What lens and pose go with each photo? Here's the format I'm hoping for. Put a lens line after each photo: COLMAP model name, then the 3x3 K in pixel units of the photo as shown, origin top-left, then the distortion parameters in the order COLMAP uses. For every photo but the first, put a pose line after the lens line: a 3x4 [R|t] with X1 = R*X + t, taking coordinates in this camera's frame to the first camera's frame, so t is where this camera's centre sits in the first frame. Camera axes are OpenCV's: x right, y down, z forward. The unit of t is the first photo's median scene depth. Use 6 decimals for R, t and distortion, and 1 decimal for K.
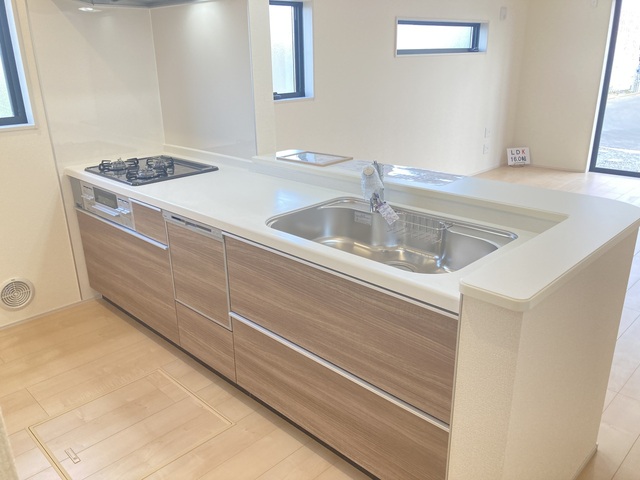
lens RADIAL K [[526.2, 0, 319.8], [0, 526.2, 237.7], [0, 0, 1]] dist [0.044422, -0.005329]
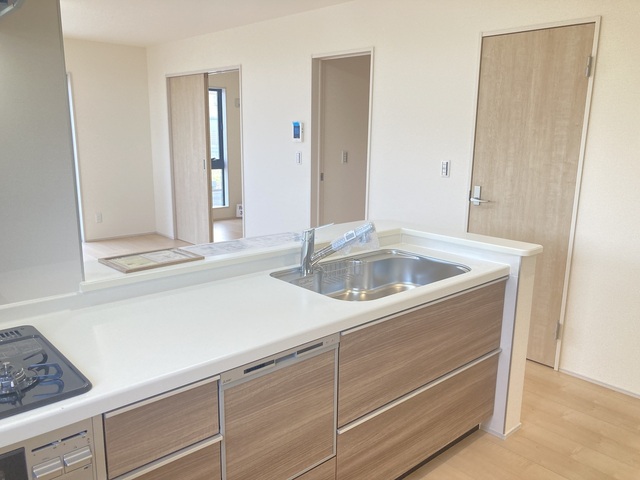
lens RADIAL K [[526.2, 0, 321.2], [0, 526.2, 244.9], [0, 0, 1]] dist [0.044422, -0.005329]
pose [[0.052483, -0.196026, 0.979193, -0.965097], [0.312801, 0.934427, 0.170299, -0.291044], [-0.948368, 0.297354, 0.110358, 0.888121]]
